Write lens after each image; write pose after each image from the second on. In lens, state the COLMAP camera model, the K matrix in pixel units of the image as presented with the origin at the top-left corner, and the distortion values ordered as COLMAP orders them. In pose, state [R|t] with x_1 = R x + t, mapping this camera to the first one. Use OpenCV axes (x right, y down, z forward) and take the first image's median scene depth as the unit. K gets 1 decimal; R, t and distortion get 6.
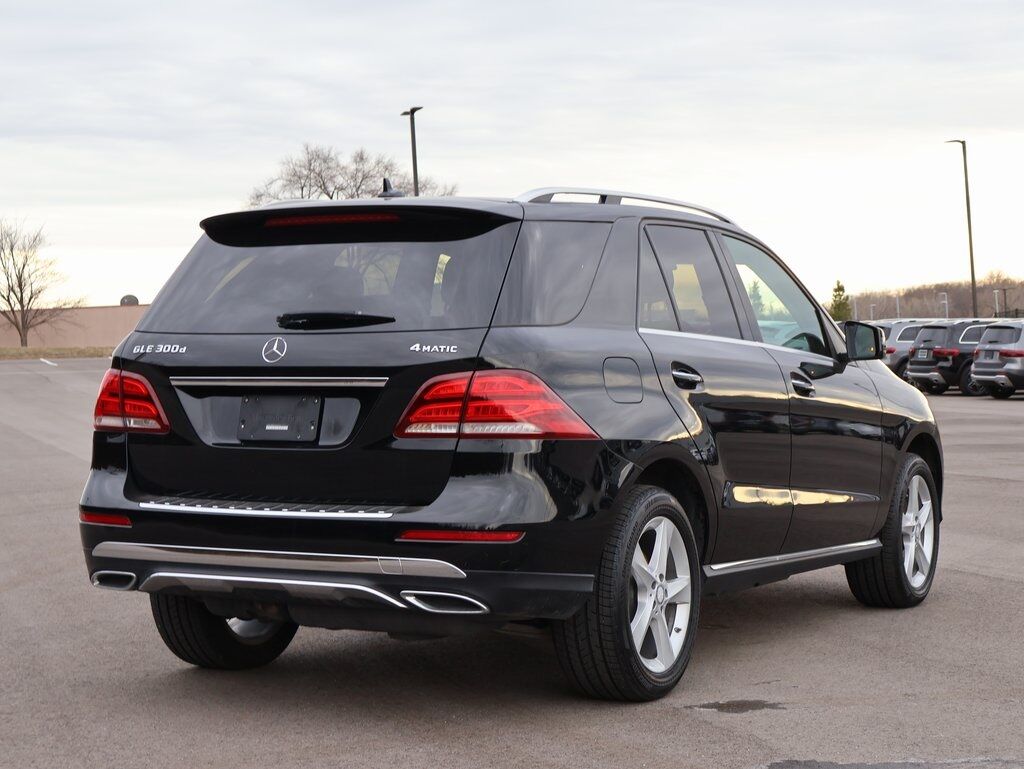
lens RADIAL K [[1727.7, 0, 521.9], [0, 1727.7, 390.8], [0, 0, 1]] dist [0.039148, 0.000000]
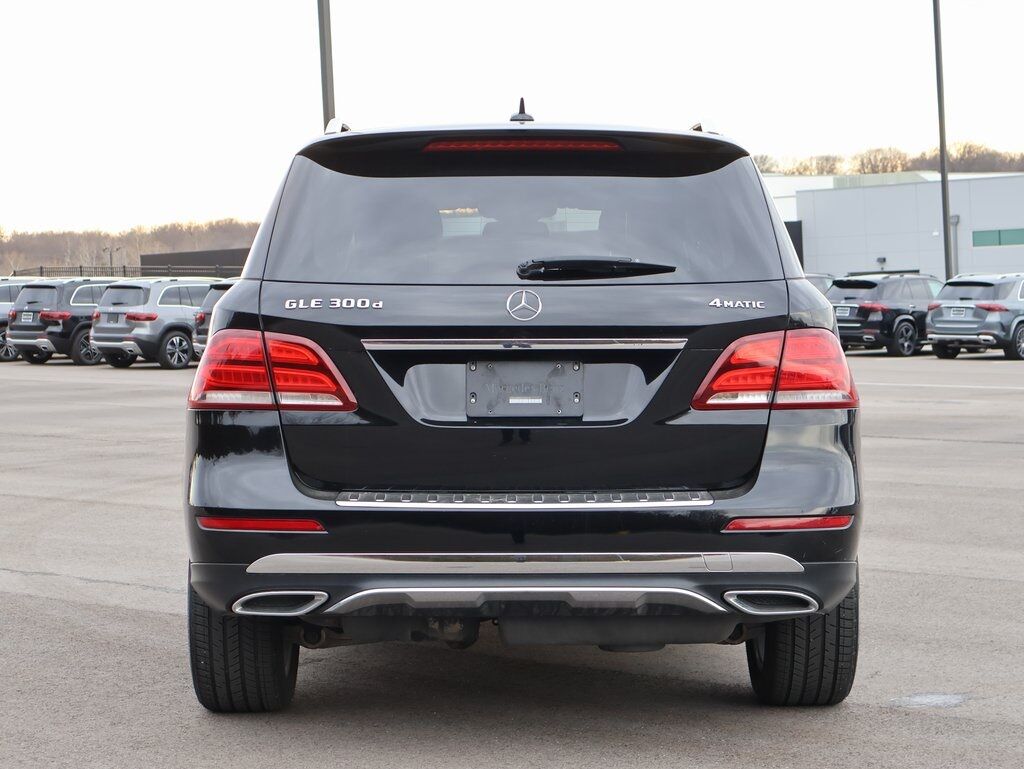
lens RADIAL K [[1975.8, 0, 506.2], [0, 1975.8, 383.8], [0, 0, 1]] dist [0.093860, 0.000000]
pose [[0.896340, -0.013590, 0.443160, -0.557962], [0.008148, 0.999866, 0.014182, 0.000066], [-0.443293, -0.009101, 0.896330, 0.173801]]
